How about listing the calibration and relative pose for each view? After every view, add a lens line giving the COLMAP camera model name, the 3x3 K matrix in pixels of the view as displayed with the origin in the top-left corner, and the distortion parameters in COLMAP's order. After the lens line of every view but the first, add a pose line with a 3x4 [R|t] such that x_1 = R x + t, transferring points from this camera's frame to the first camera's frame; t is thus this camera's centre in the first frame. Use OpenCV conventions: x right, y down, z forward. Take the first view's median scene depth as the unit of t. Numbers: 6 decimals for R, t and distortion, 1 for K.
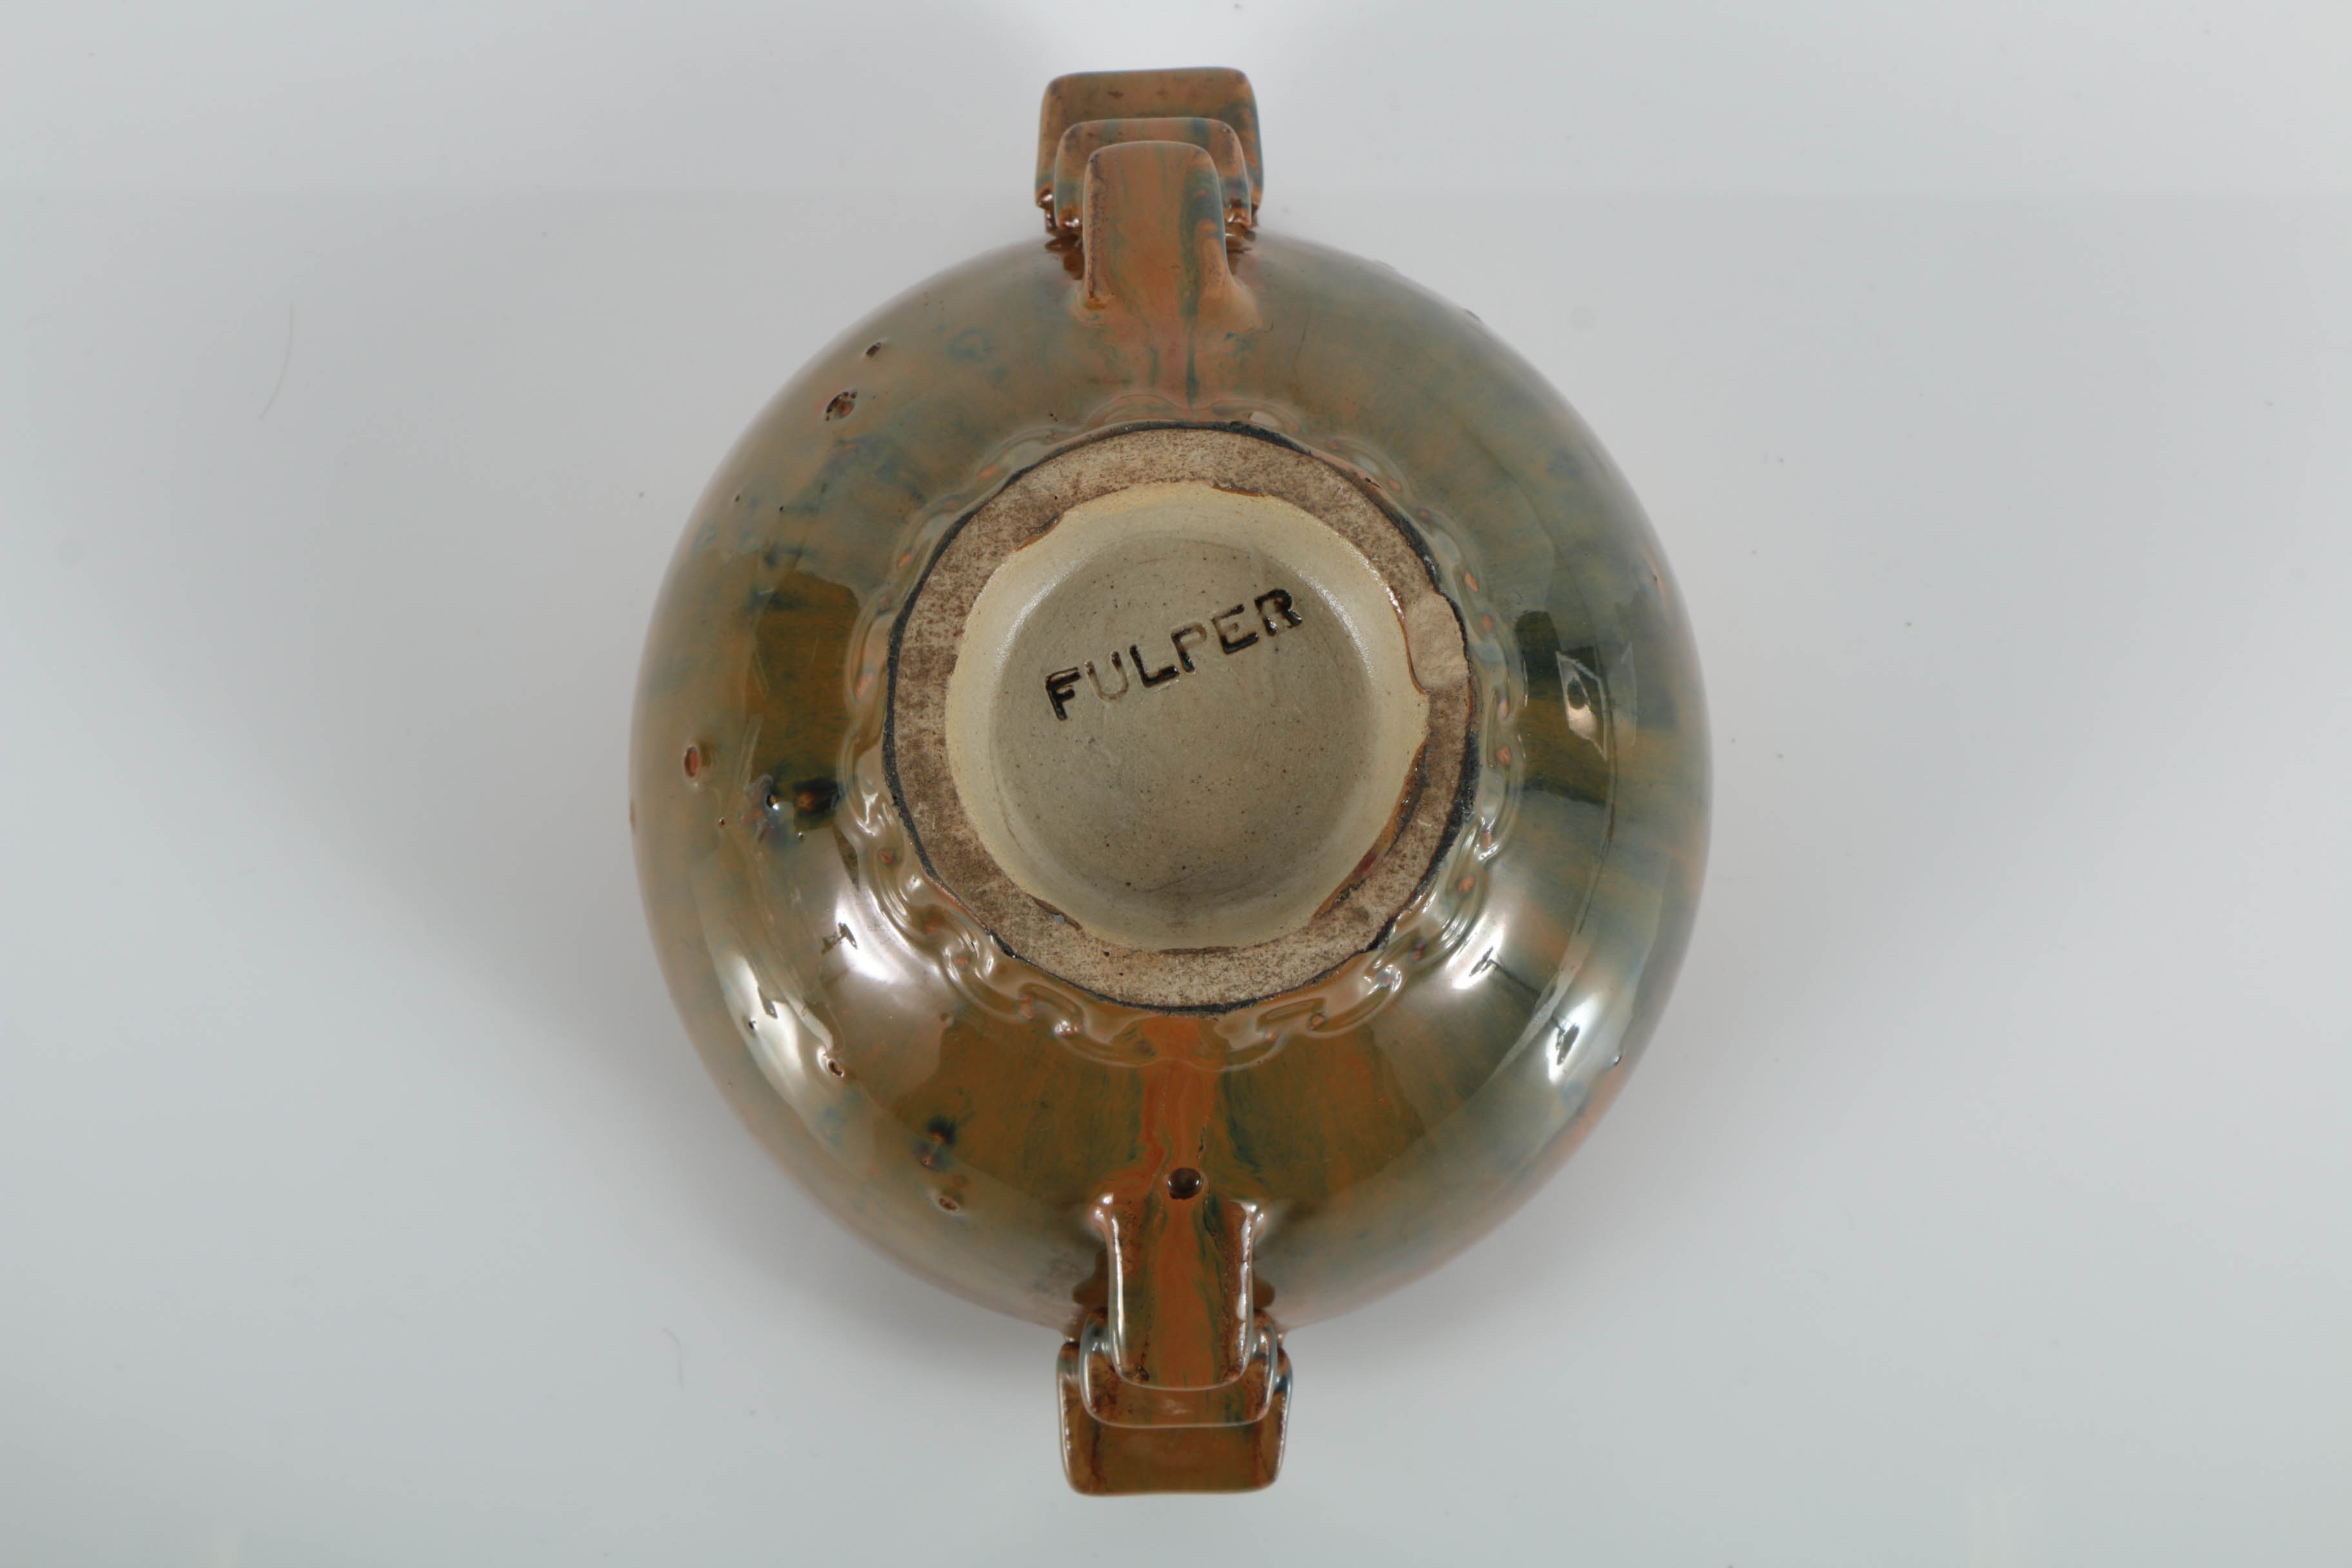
lens RADIAL K [[3021.8, 0, 1154.8], [0, 3021.8, 785.3], [0, 0, 1]] dist [-0.106053, 0.000000]
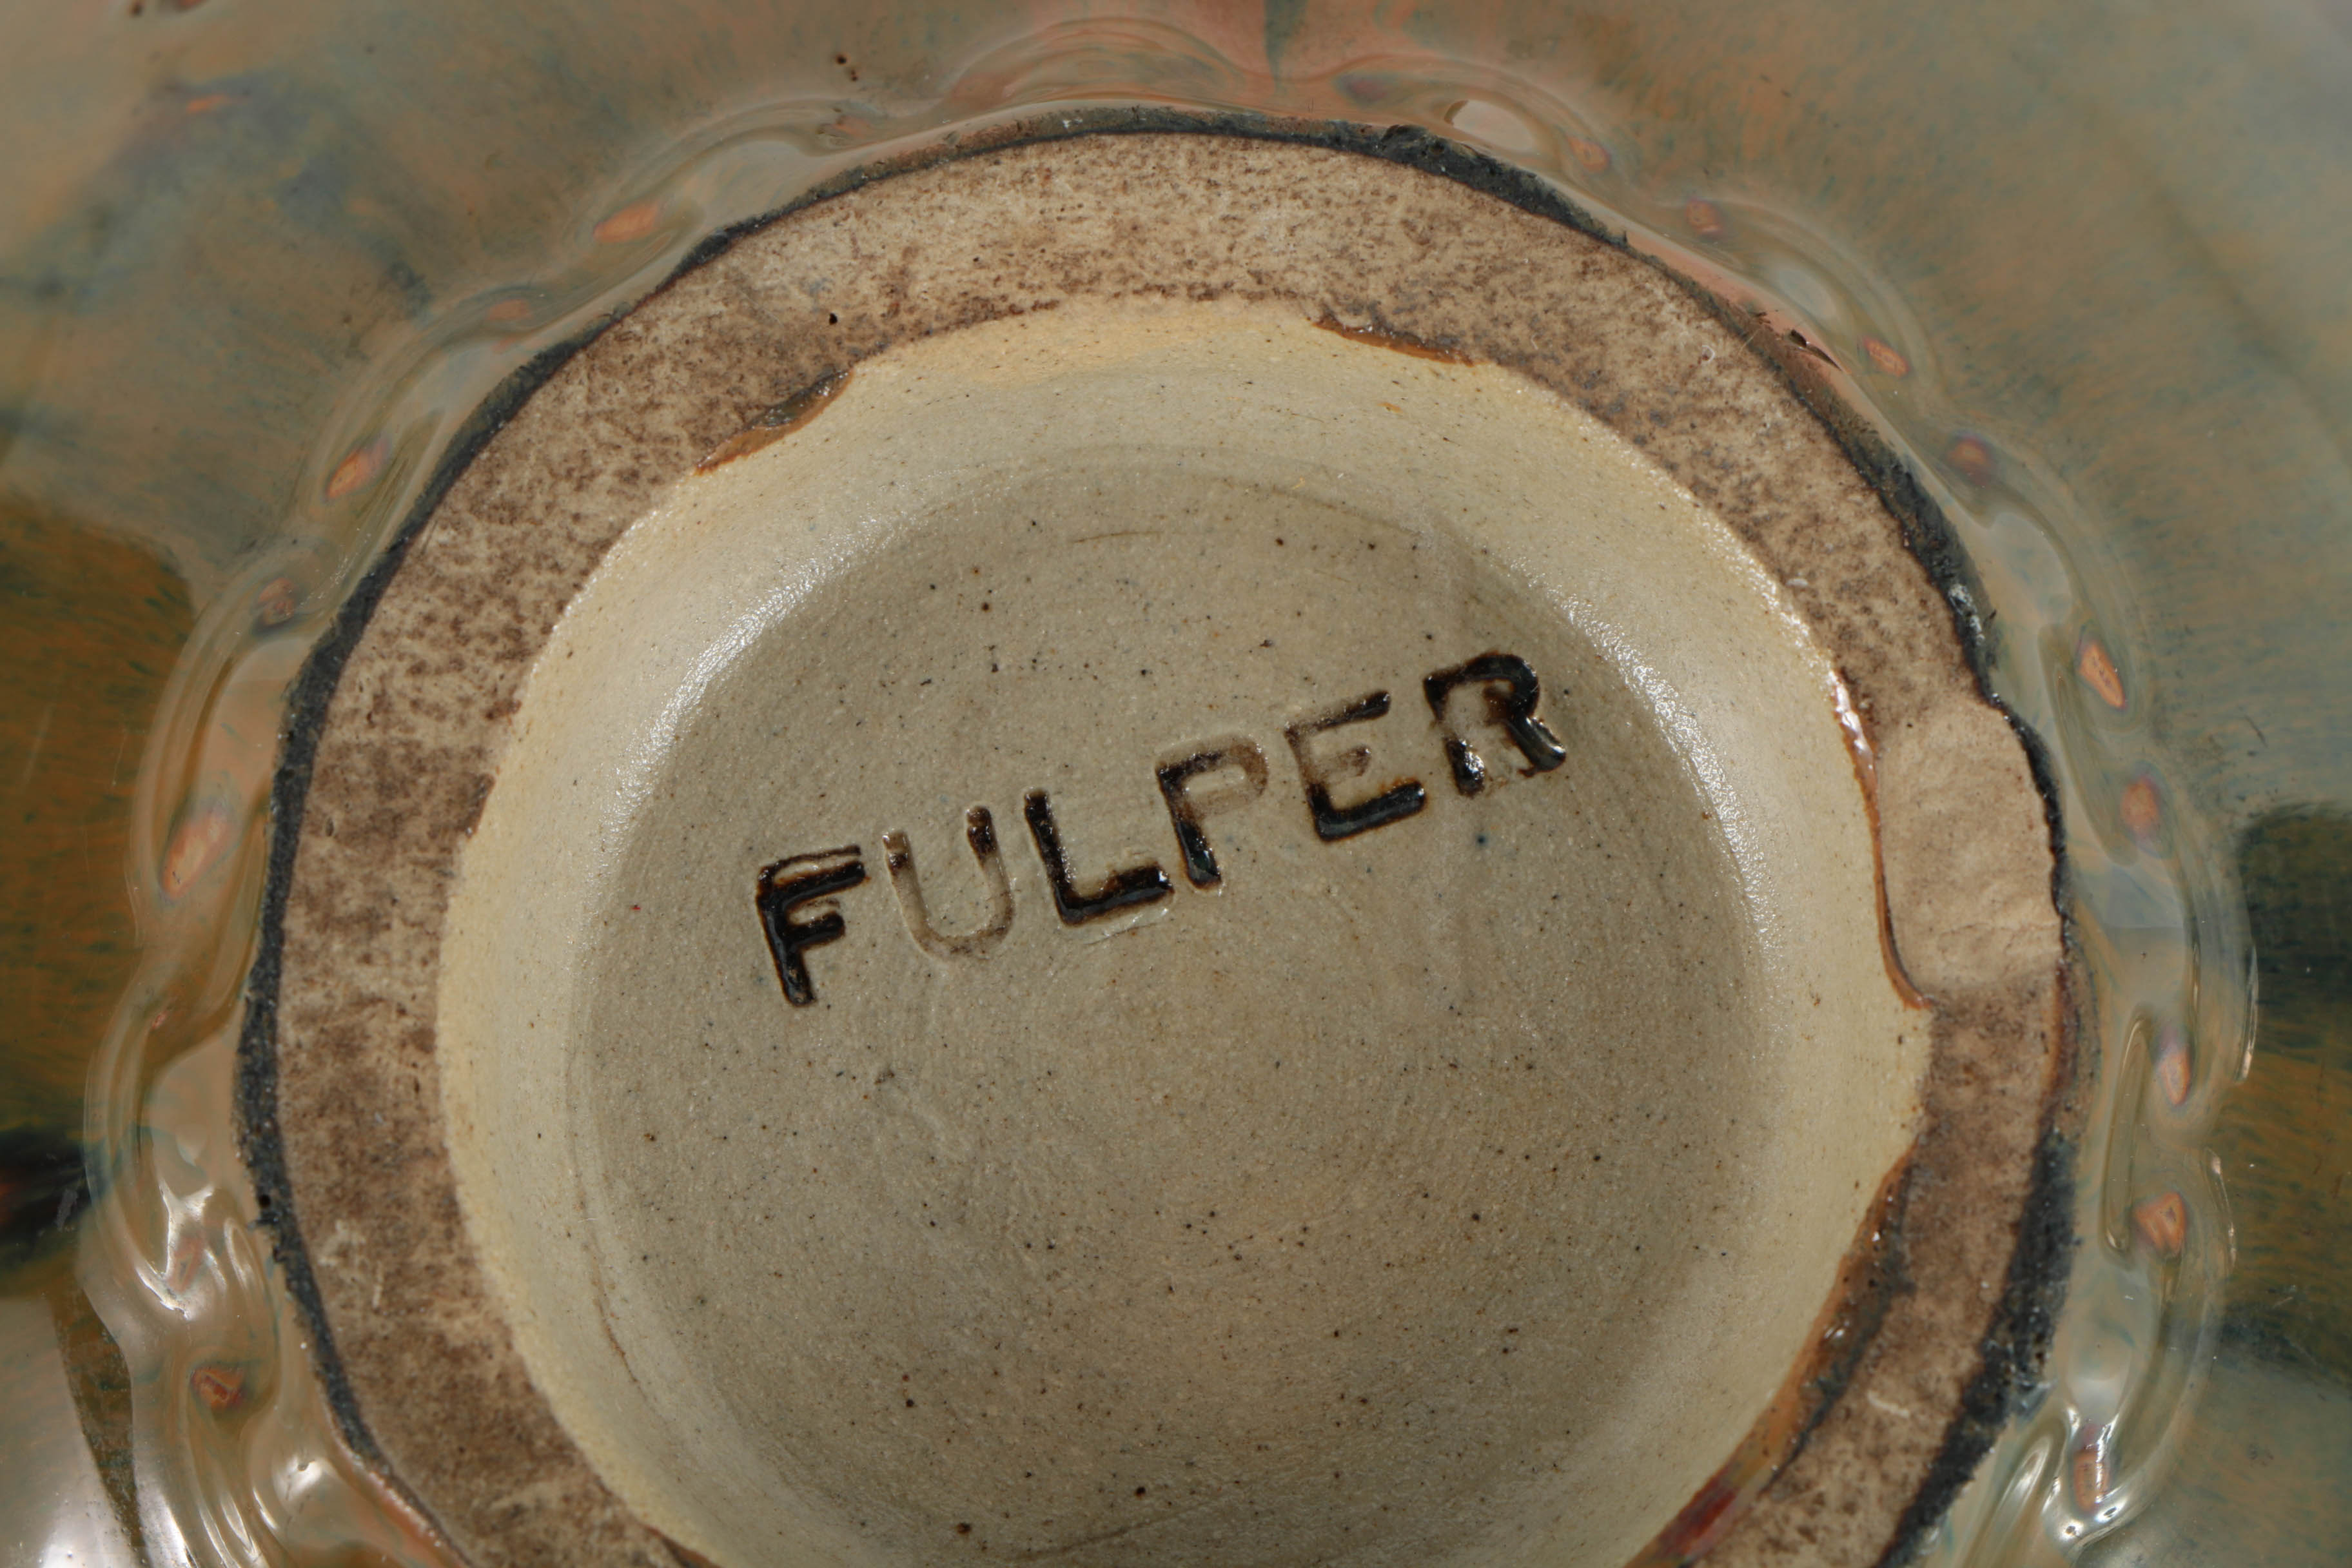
lens RADIAL K [[14517.7, 0, 1178.4], [0, 14517.7, 785.4], [0, 0, 1]] dist [0.006352, 0.000000]
pose [[0.996996, 0.076493, -0.012189, 0.026807], [-0.077082, 0.995277, -0.059016, 0.043470], [0.007617, 0.059778, 0.998183, -0.548759]]
